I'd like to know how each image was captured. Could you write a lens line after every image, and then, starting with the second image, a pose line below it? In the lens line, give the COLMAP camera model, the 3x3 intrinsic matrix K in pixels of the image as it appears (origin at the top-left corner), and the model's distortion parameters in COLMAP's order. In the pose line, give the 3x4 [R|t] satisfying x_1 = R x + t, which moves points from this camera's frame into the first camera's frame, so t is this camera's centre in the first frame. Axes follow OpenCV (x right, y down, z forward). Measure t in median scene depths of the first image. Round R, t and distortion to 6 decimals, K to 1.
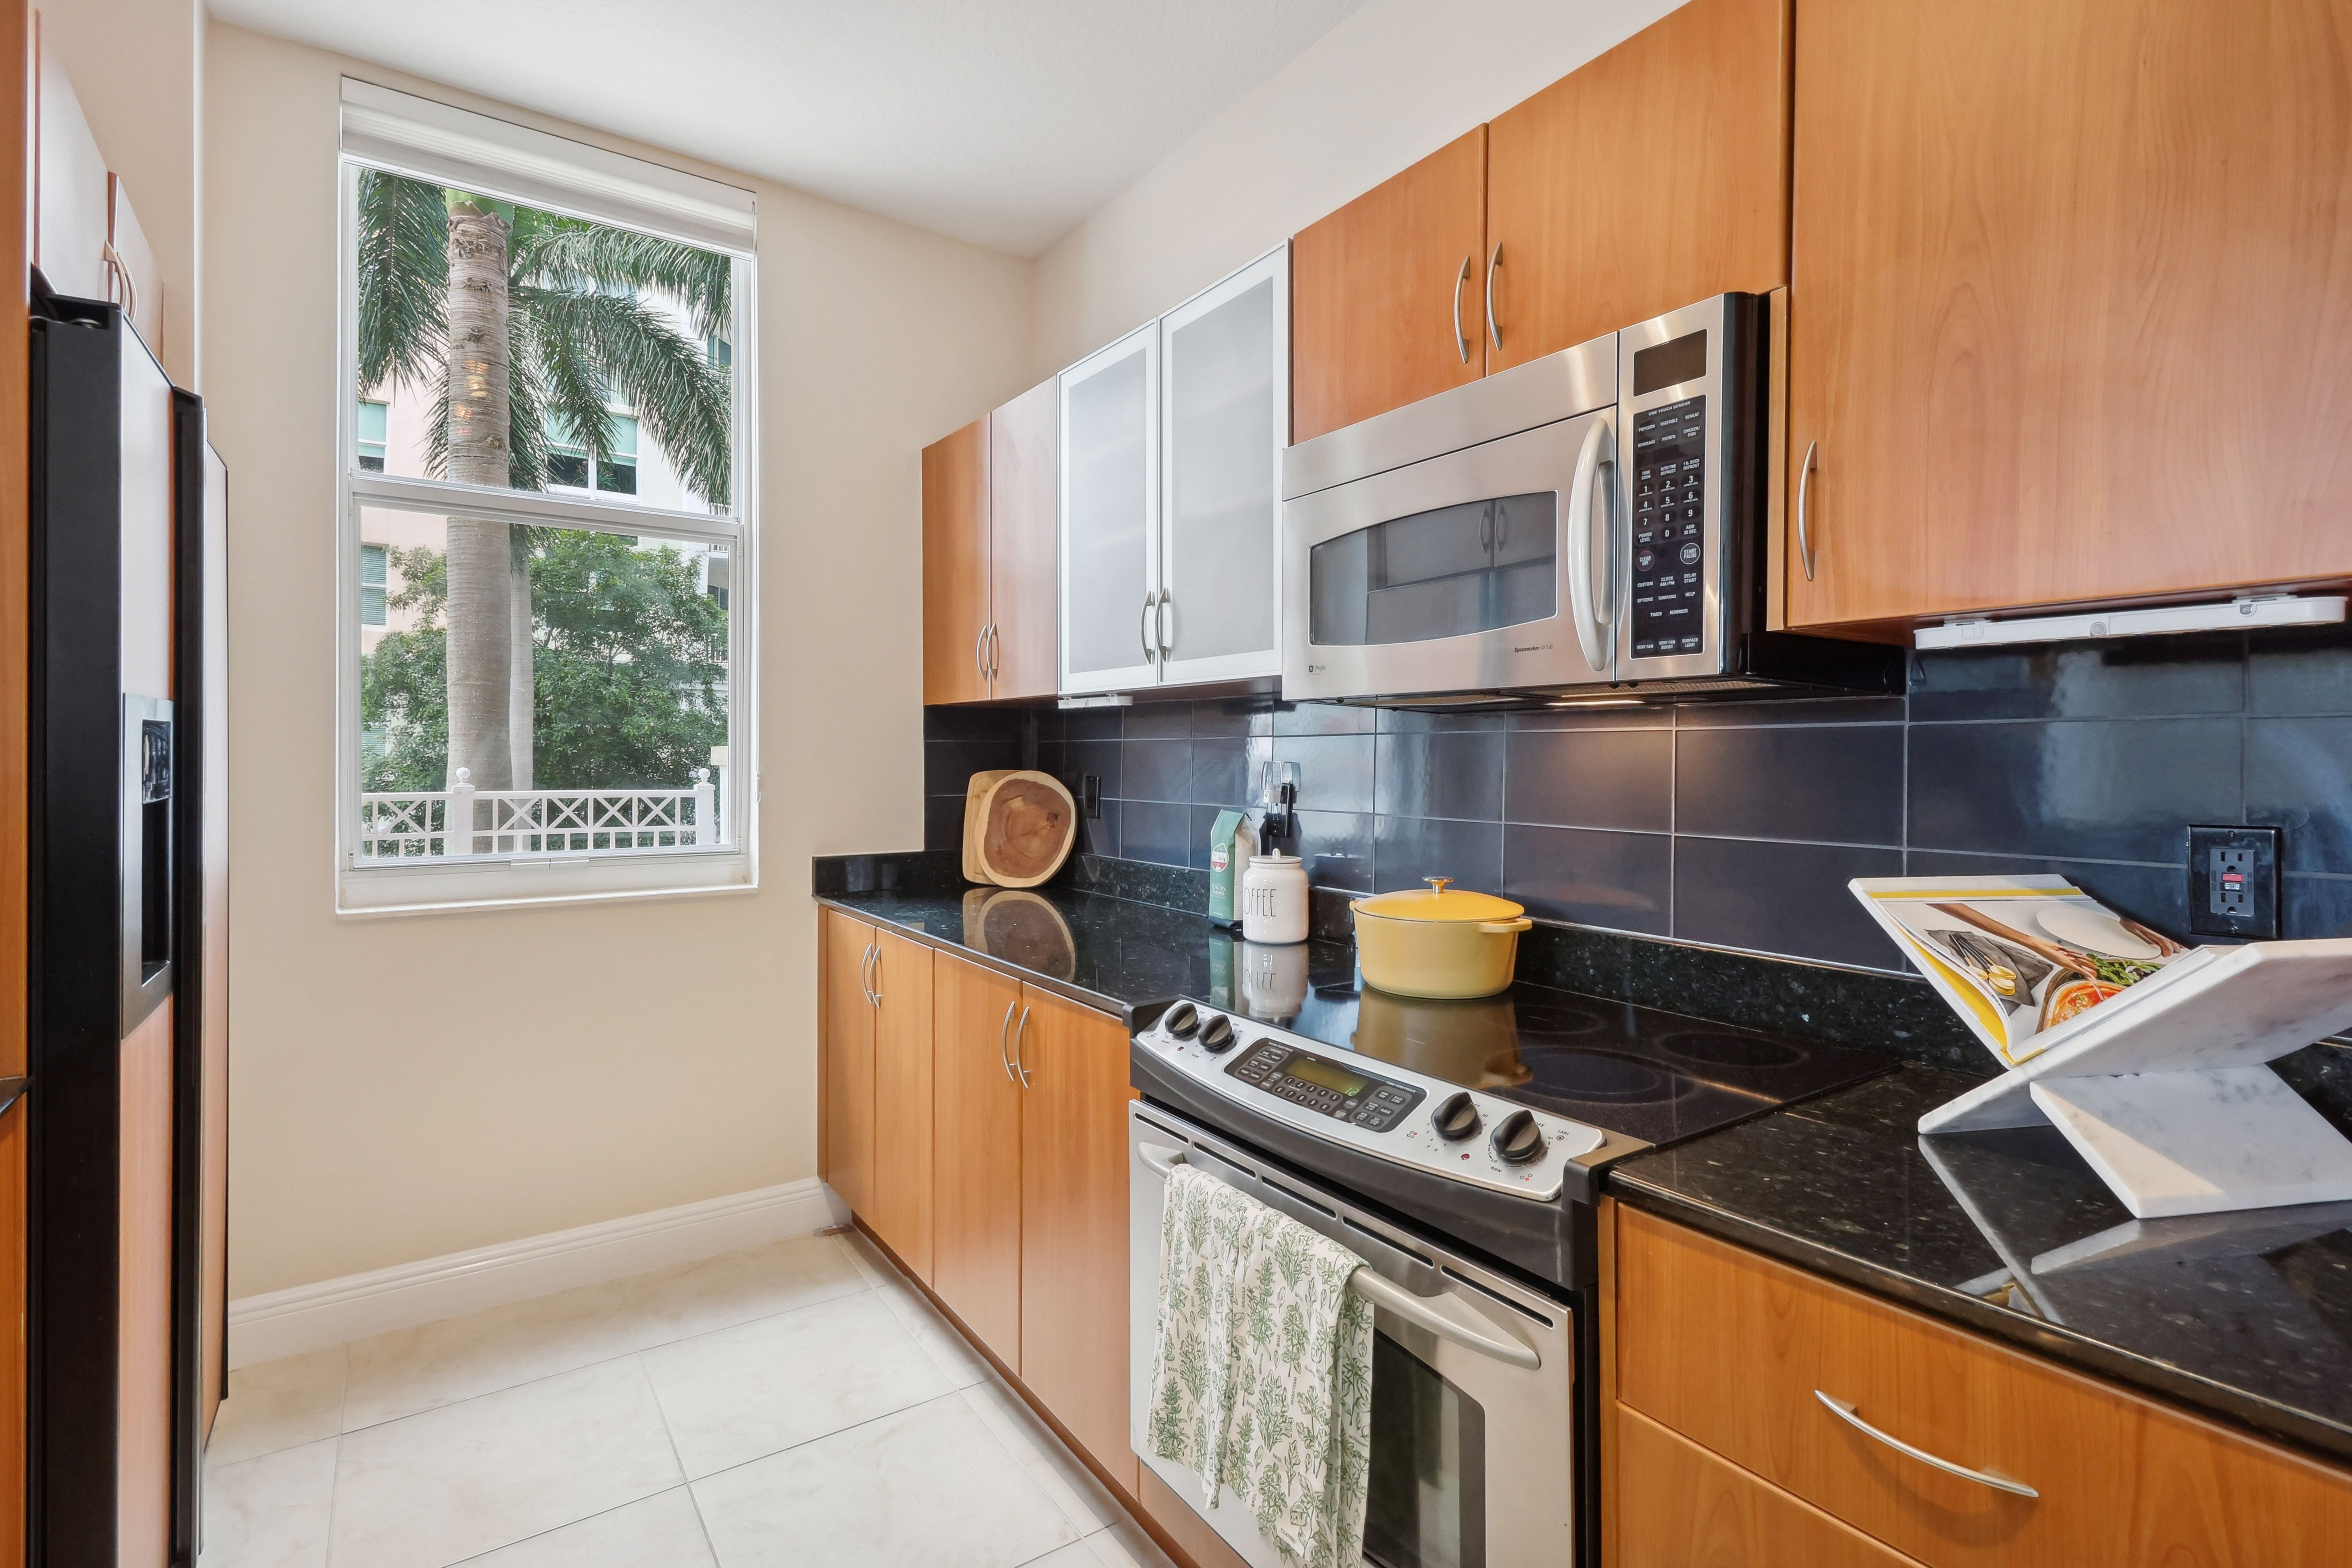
lens RADIAL K [[1133.8, 0, 1179.8], [0, 1133.8, 762.9], [0, 0, 1]] dist [0.014569, -0.001315]
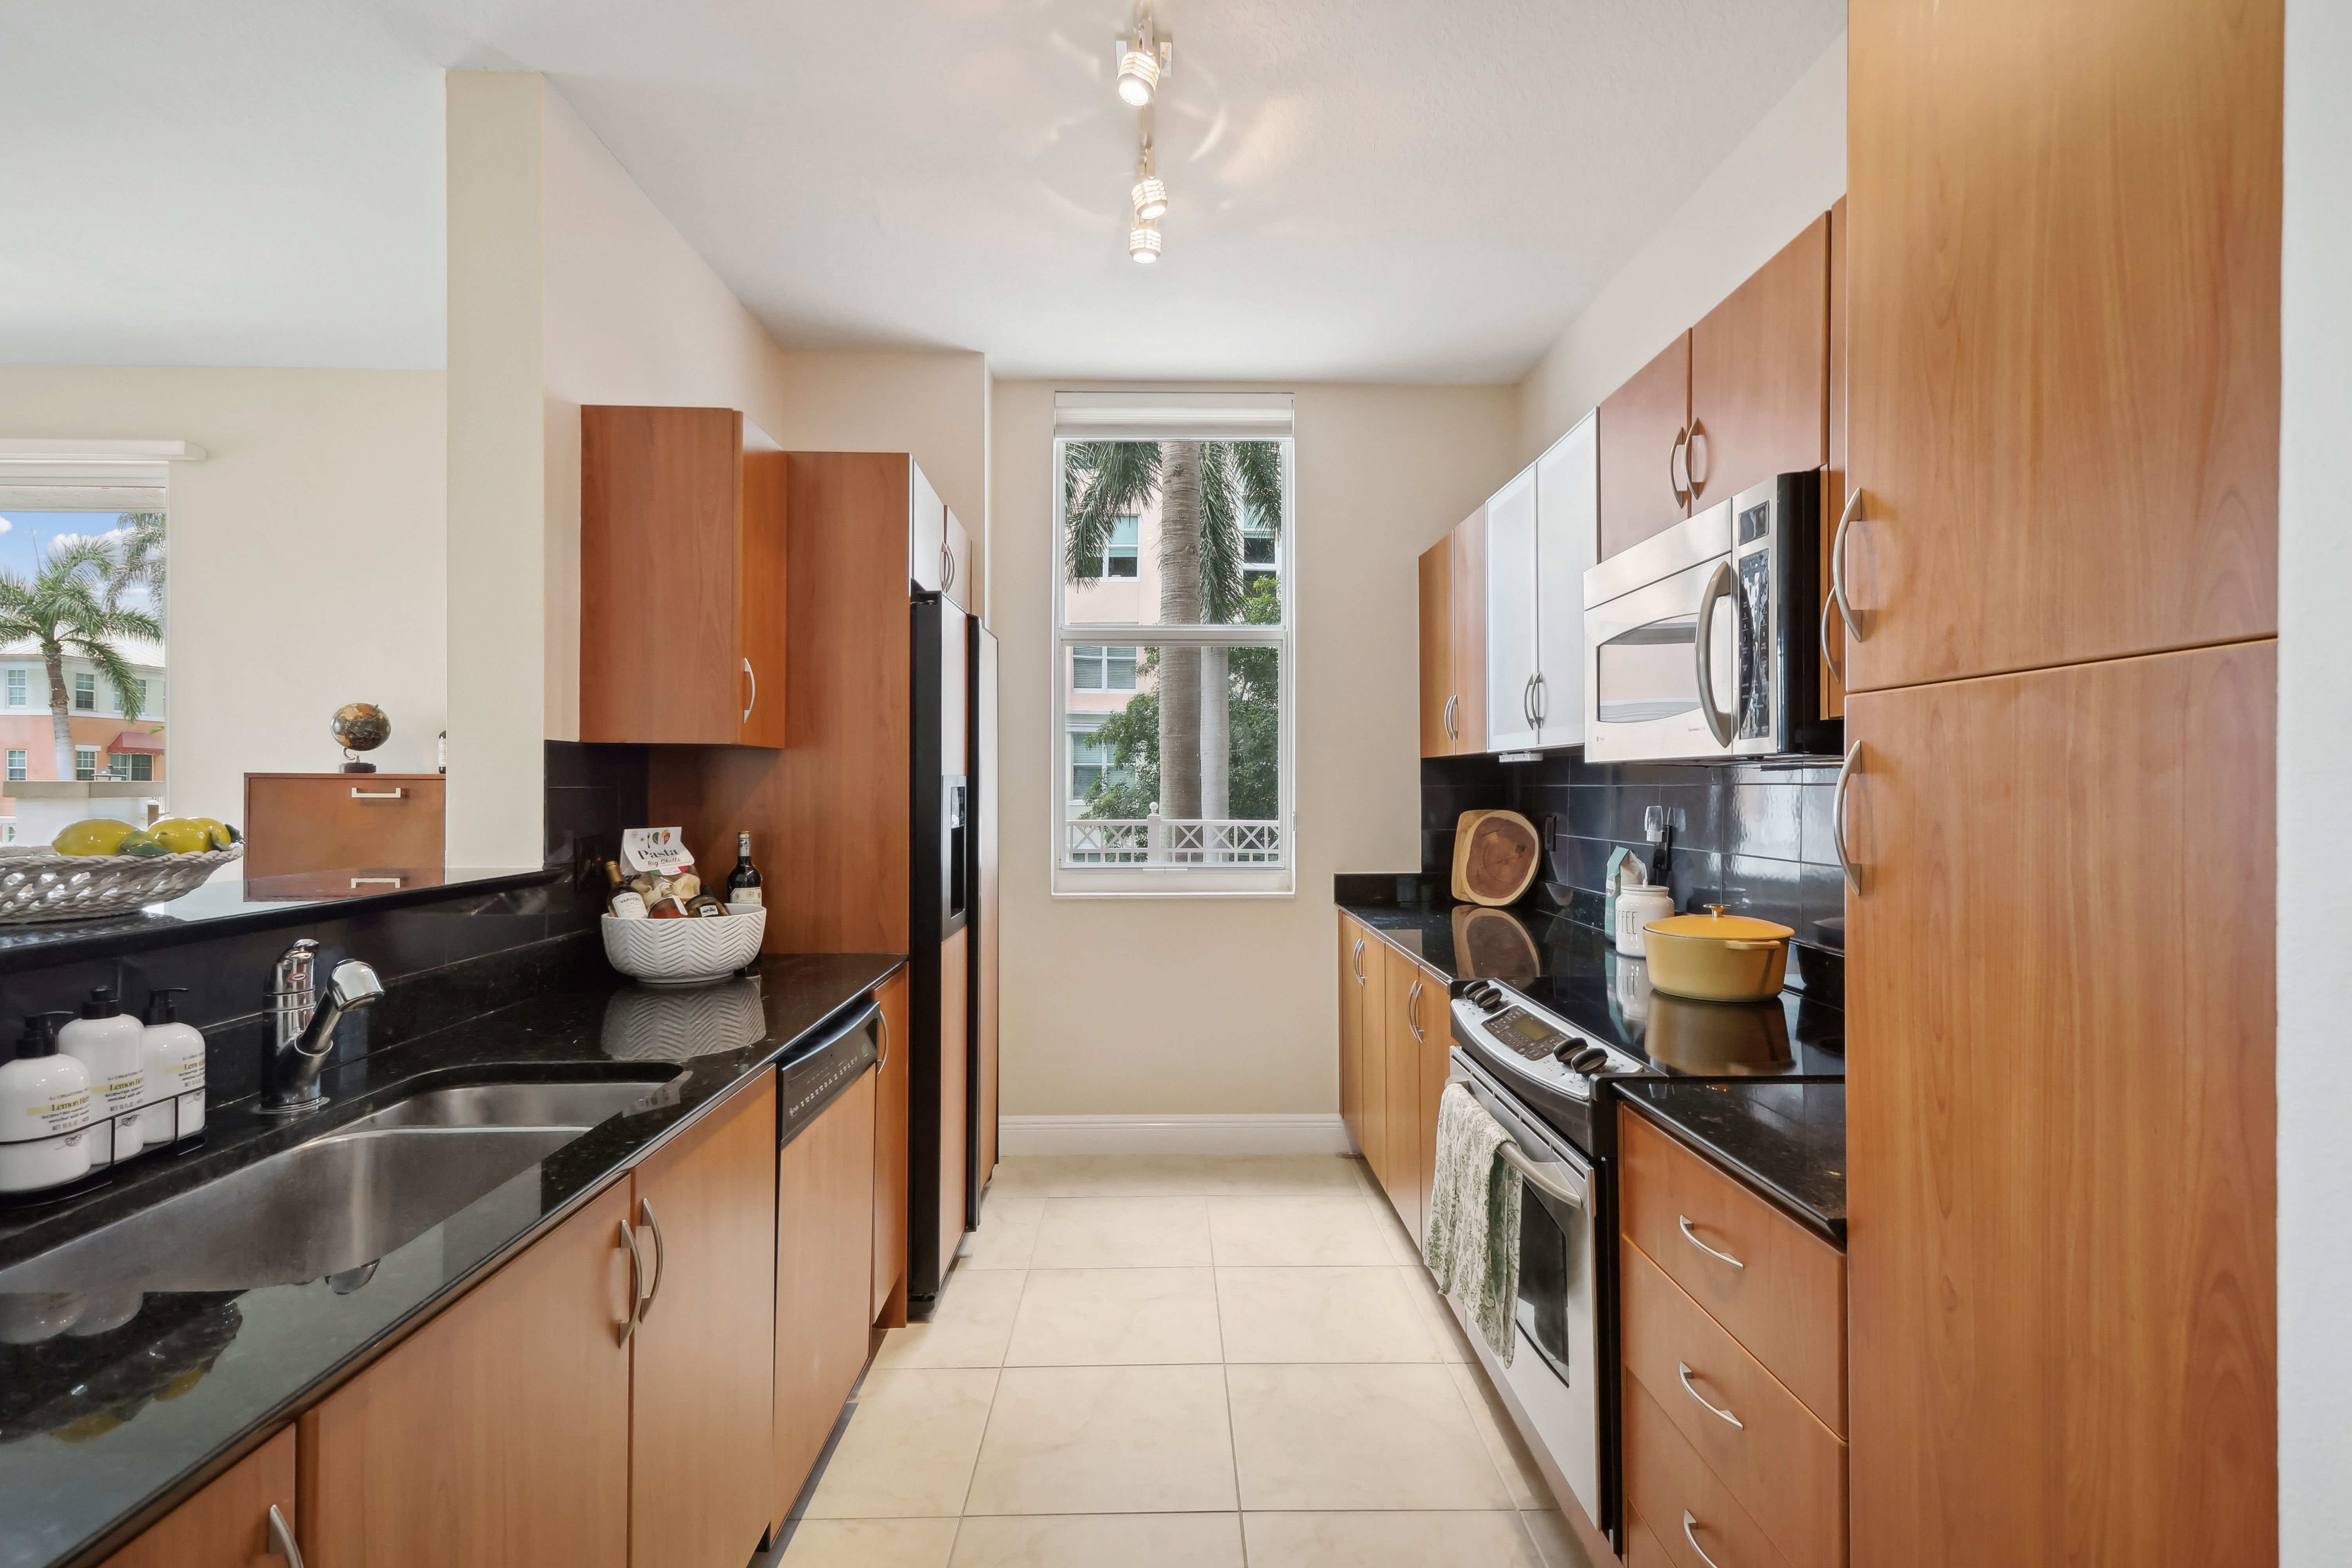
lens RADIAL K [[1149.0, 0, 1176.0], [0, 1149.0, 784.0], [0, 0, 1]] dist [0.002391, 0.000044]
pose [[0.831812, -0.004403, -0.555040, 0.278825], [0.000742, 0.999976, -0.006821, -0.014353], [0.555057, 0.005261, 0.831796, -0.236806]]
